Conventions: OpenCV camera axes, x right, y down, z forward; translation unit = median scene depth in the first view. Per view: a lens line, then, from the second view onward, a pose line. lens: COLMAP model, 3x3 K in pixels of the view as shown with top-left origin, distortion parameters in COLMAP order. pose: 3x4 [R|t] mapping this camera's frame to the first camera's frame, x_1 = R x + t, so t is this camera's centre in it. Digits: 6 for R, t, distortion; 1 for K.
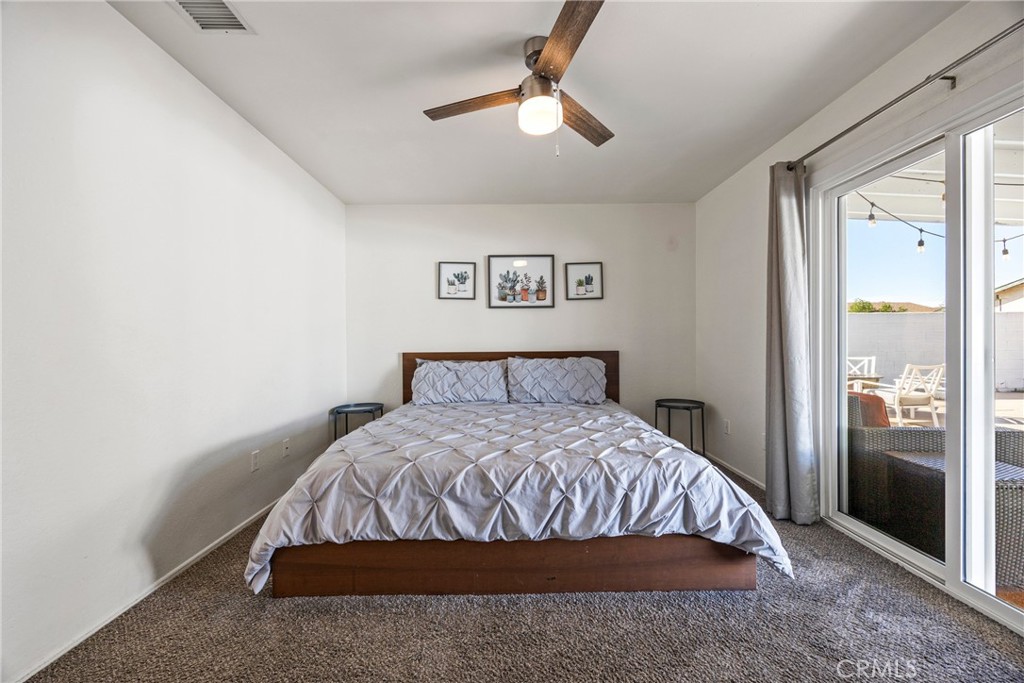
lens RADIAL K [[397.6, 0, 511.7], [0, 397.6, 344.5], [0, 0, 1]] dist [-0.002875, 0.000661]
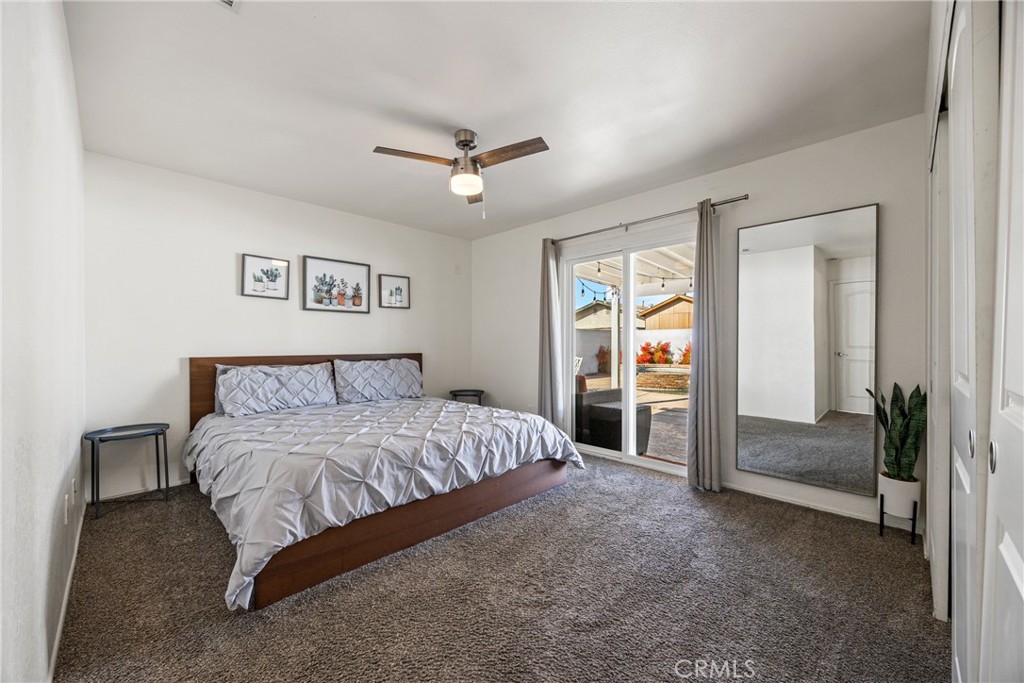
lens RADIAL K [[397.6, 0, 529.4], [0, 397.6, 347.0], [0, 0, 1]] dist [-0.002875, 0.000661]
pose [[0.695355, 0.001611, 0.718665, -0.804487], [-0.000078, 0.999998, -0.002165, 0.000959], [-0.718667, 0.001449, 0.695353, -0.141731]]
